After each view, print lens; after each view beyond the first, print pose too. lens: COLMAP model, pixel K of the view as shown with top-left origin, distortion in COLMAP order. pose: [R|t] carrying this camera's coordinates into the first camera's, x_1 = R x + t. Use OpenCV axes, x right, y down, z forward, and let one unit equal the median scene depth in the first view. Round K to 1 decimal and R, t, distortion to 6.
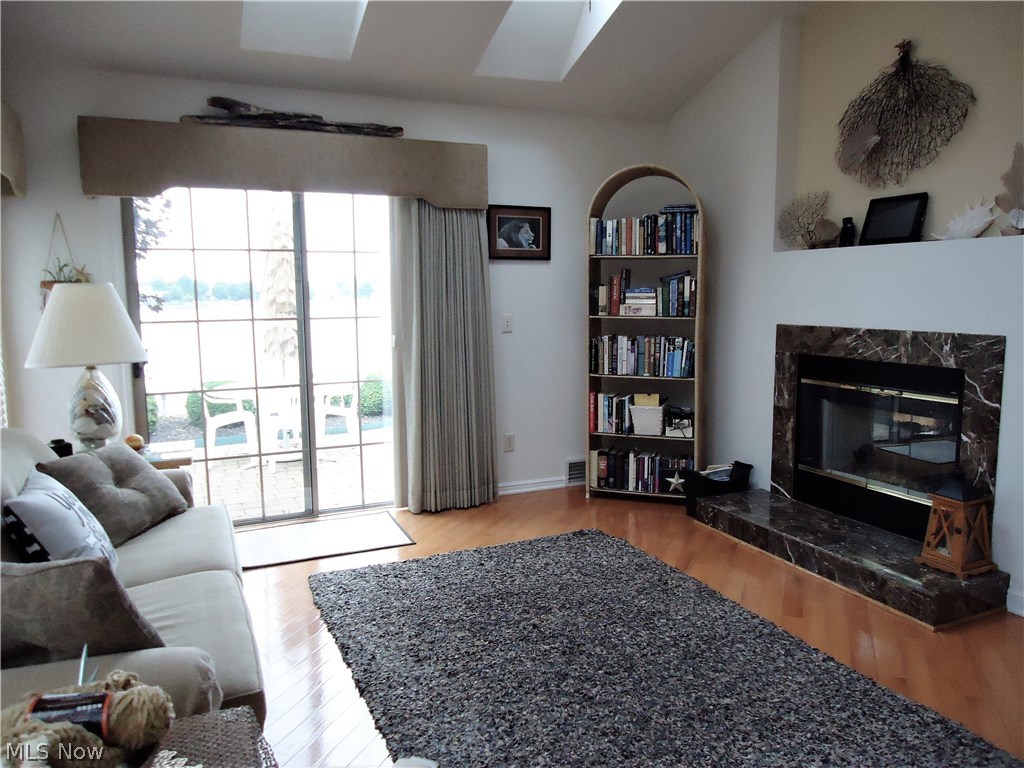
lens RADIAL K [[744.0, 0, 517.0], [0, 744.0, 380.0], [0, 0, 1]] dist [-0.007456, 0.012985]
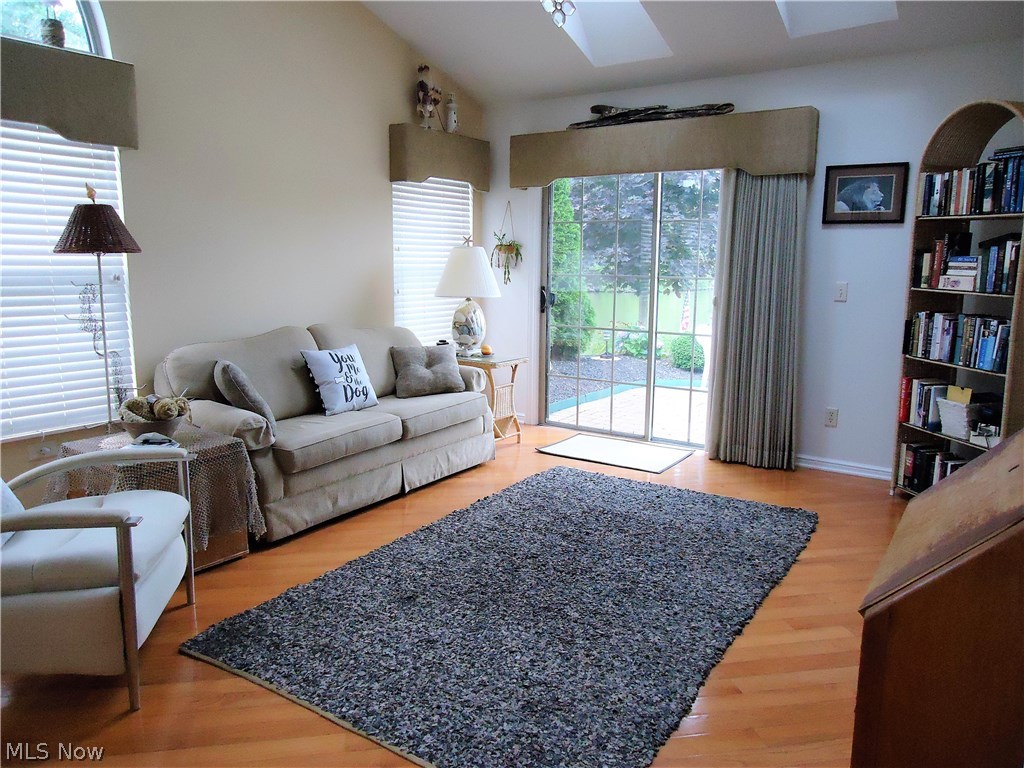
lens RADIAL K [[744.0, 0, 509.9], [0, 744.0, 382.5], [0, 0, 1]] dist [-0.007456, 0.012985]
pose [[0.530936, 0.156823, -0.832775, 0.607659], [-0.113056, 0.987051, 0.113796, -0.023646], [0.839836, 0.033732, 0.541791, 0.148601]]
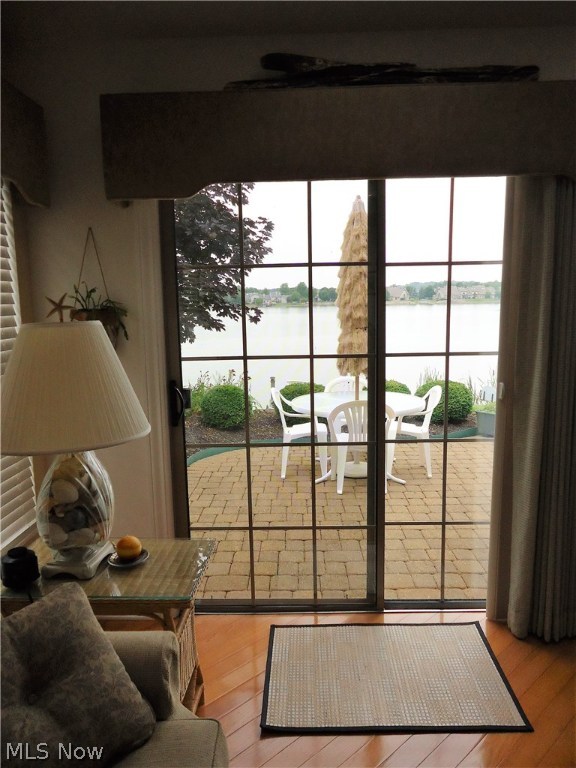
lens RADIAL K [[558.0, 0, 290.7], [0, 558.0, 382.5], [0, 0, 1]] dist [-0.007456, 0.012985]
pose [[0.905438, 0.055271, -0.420865, -0.123178], [-0.039094, 0.998131, 0.046975, -0.075236], [0.422675, -0.026079, 0.905906, 0.440827]]
